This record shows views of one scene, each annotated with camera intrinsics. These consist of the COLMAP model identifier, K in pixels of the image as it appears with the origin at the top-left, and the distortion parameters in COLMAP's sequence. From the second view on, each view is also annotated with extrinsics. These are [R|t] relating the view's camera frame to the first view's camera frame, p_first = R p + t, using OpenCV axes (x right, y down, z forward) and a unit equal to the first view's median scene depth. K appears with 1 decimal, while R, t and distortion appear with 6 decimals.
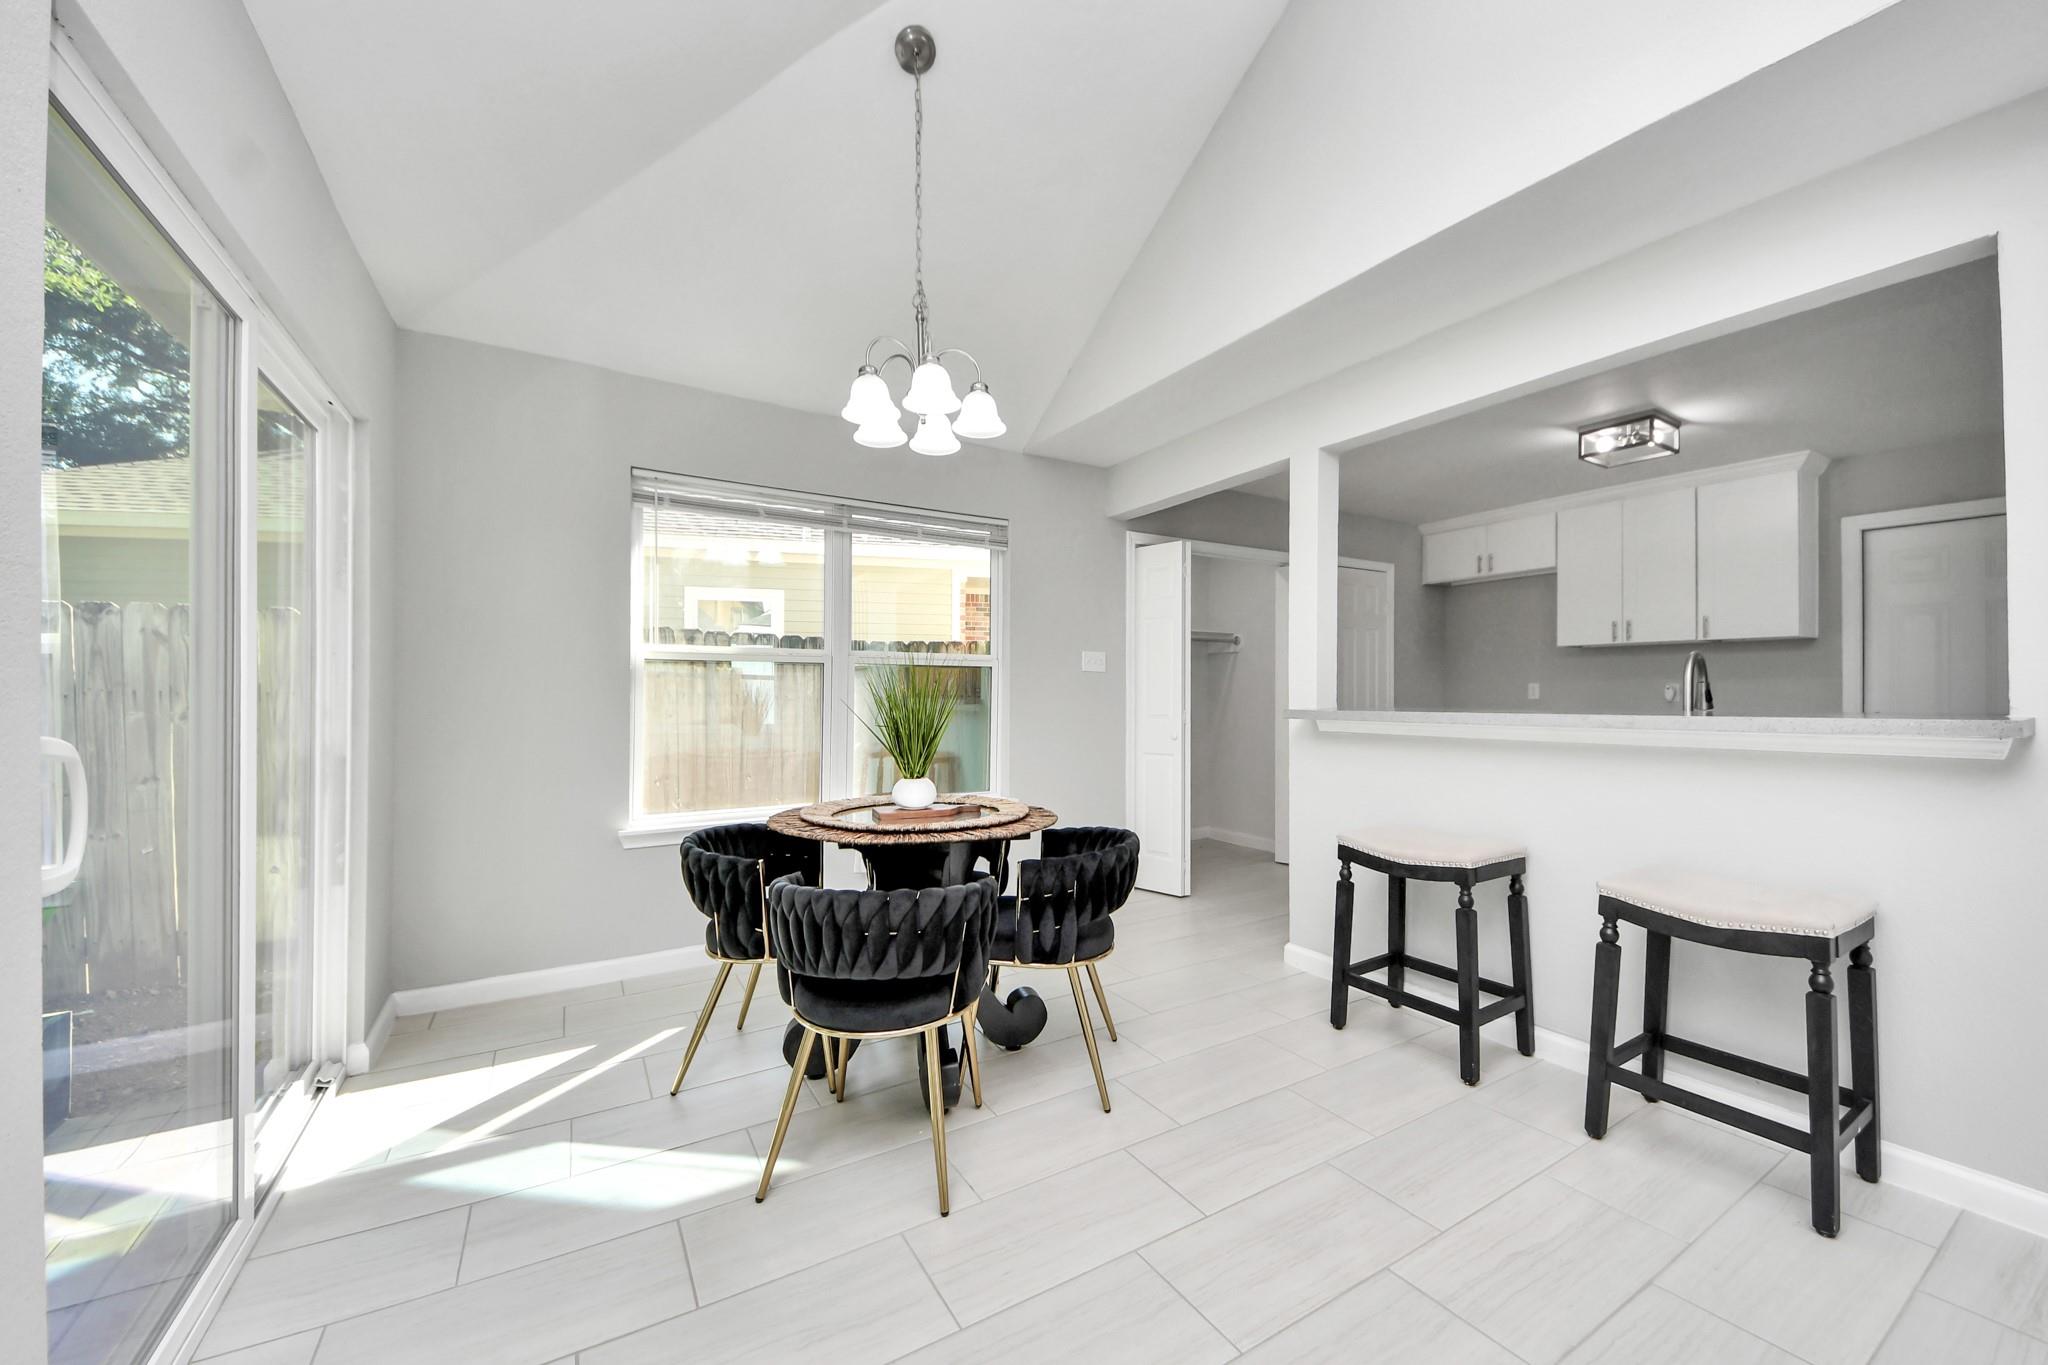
lens RADIAL K [[798.0, 0, 1024.0], [0, 798.0, 682.5], [0, 0, 1]] dist [-0.000192, -0.000189]
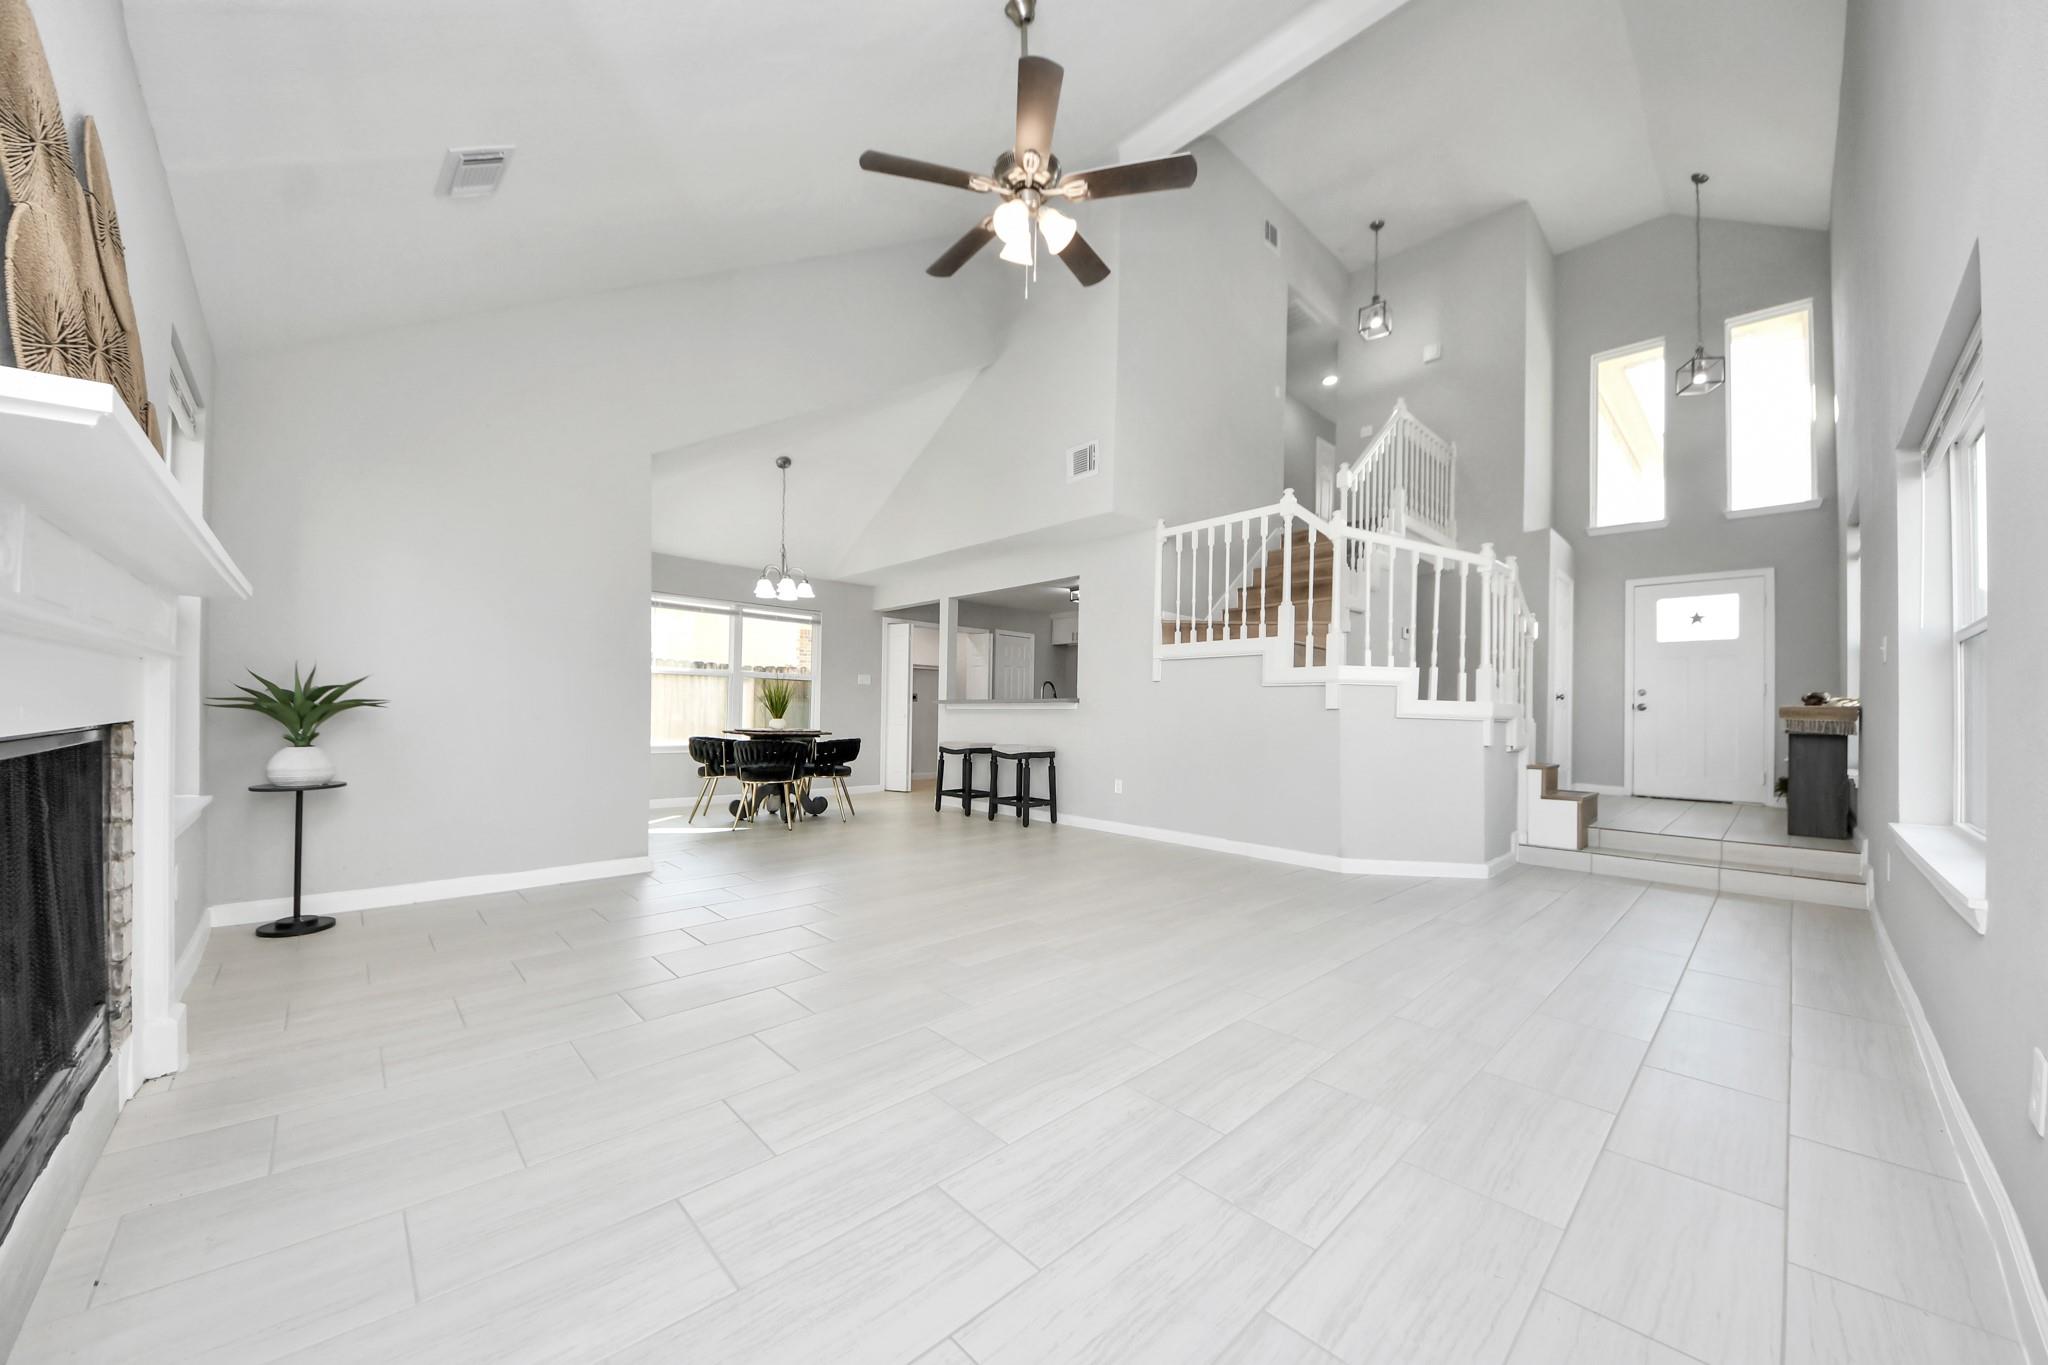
lens RADIAL K [[712.6, 0, 1067.0], [0, 712.6, 712.5], [0, 0, 1]] dist [0.001458, 0.000049]
pose [[0.960068, 0.012041, 0.279509, 0.121965], [-0.015087, 0.999848, 0.008749, 0.057509], [-0.279361, -0.012616, 0.960103, -1.520552]]
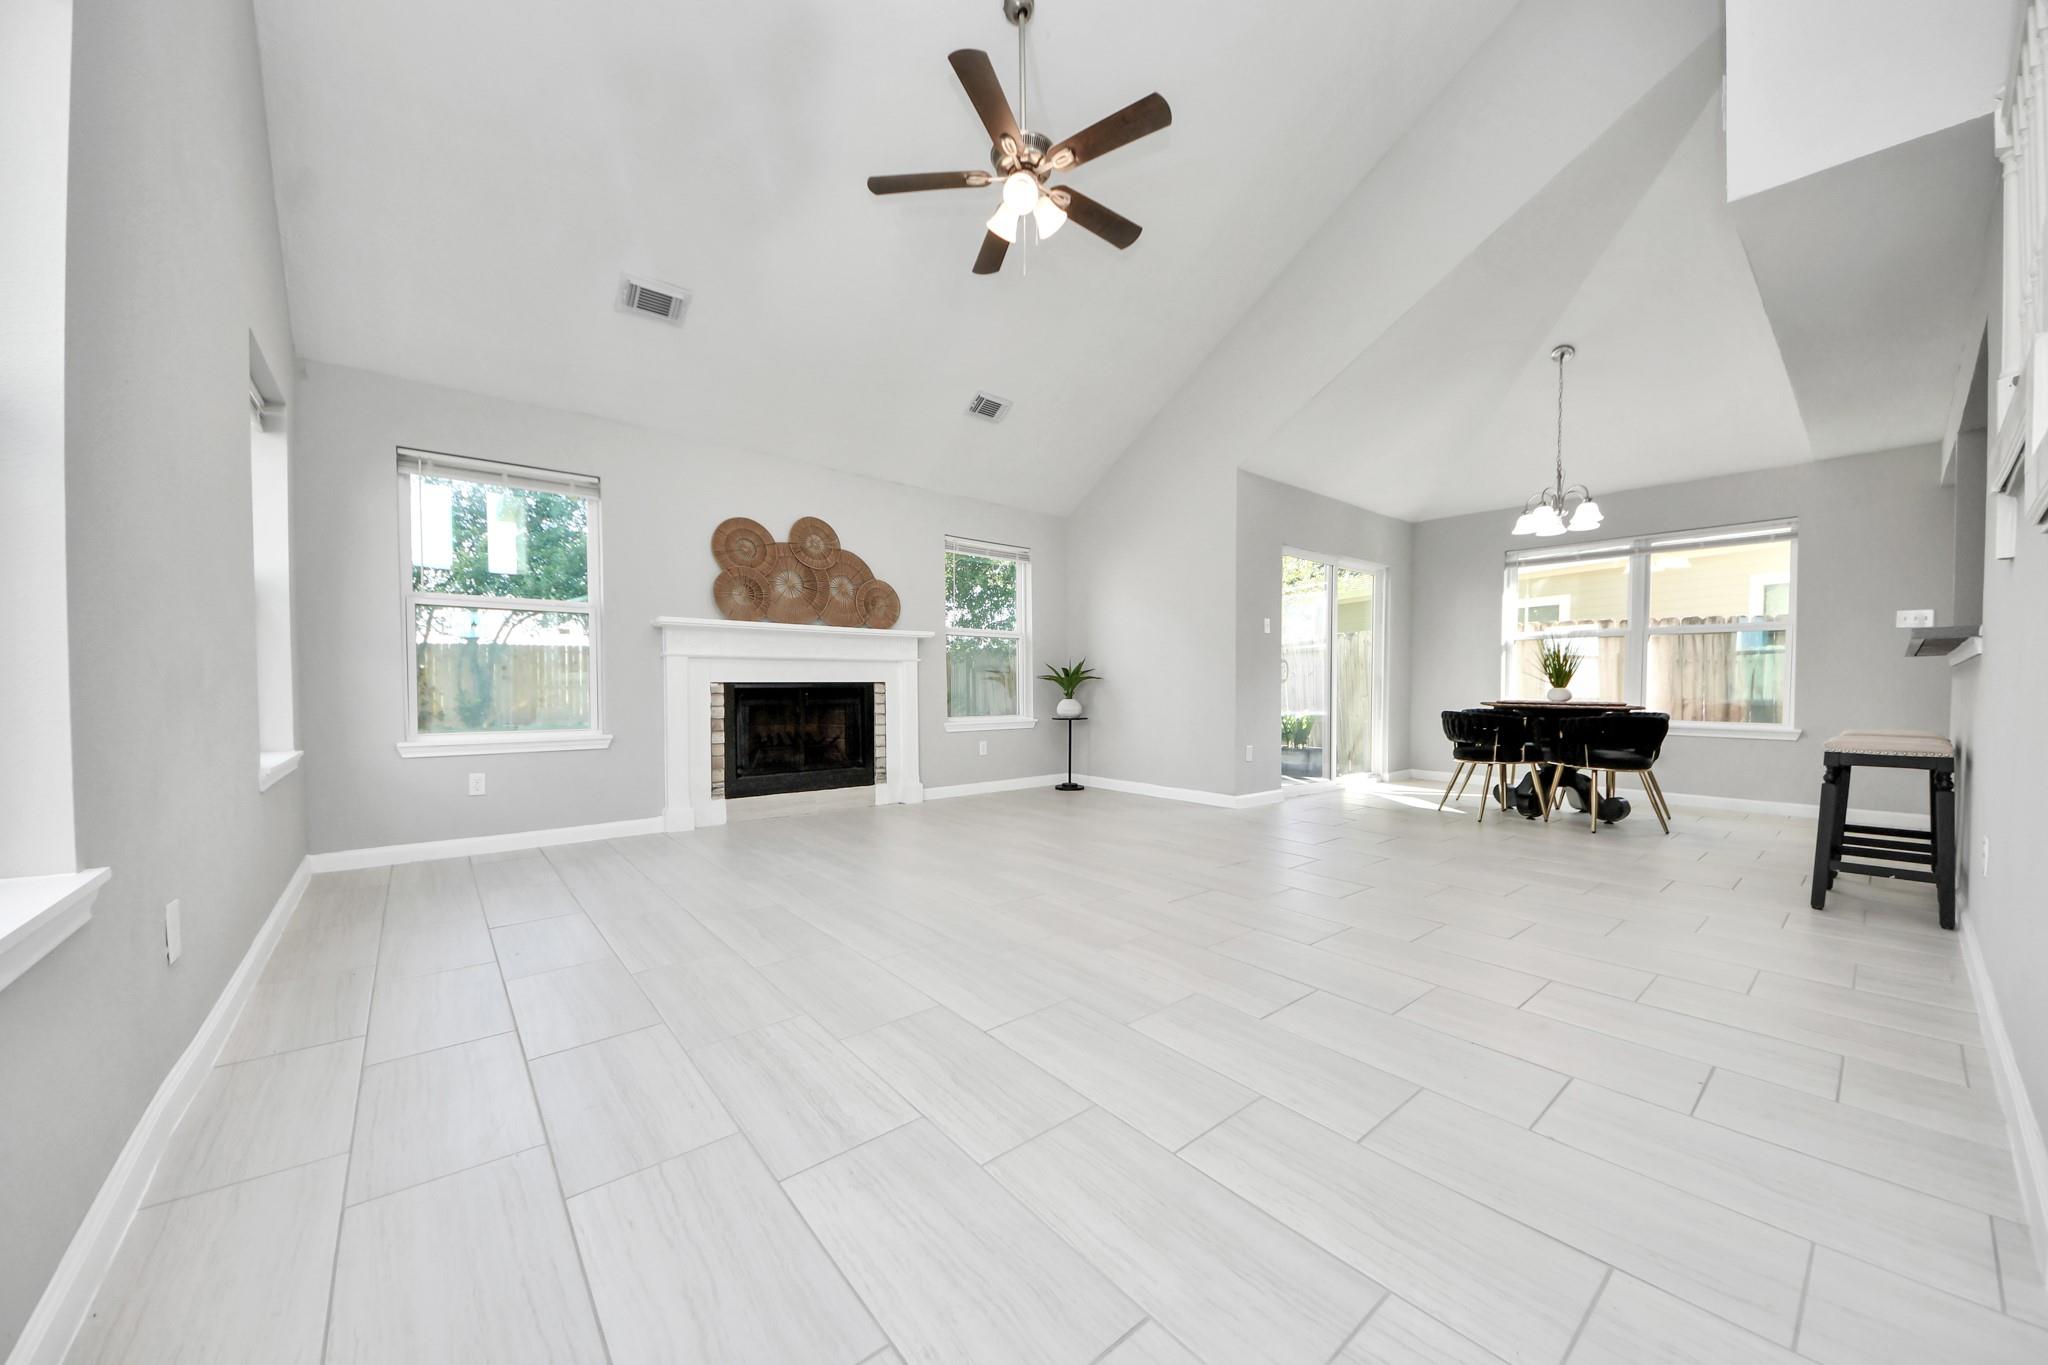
lens RADIAL K [[751.4, 0, 1024.8], [0, 751.4, 698.0], [0, 0, 1]] dist [0.047519, -0.021076]
pose [[0.172129, 0.016470, -0.984937, 1.518203], [0.007300, 0.999811, 0.017995, 0.092244], [0.985047, -0.010287, 0.171977, -0.726950]]
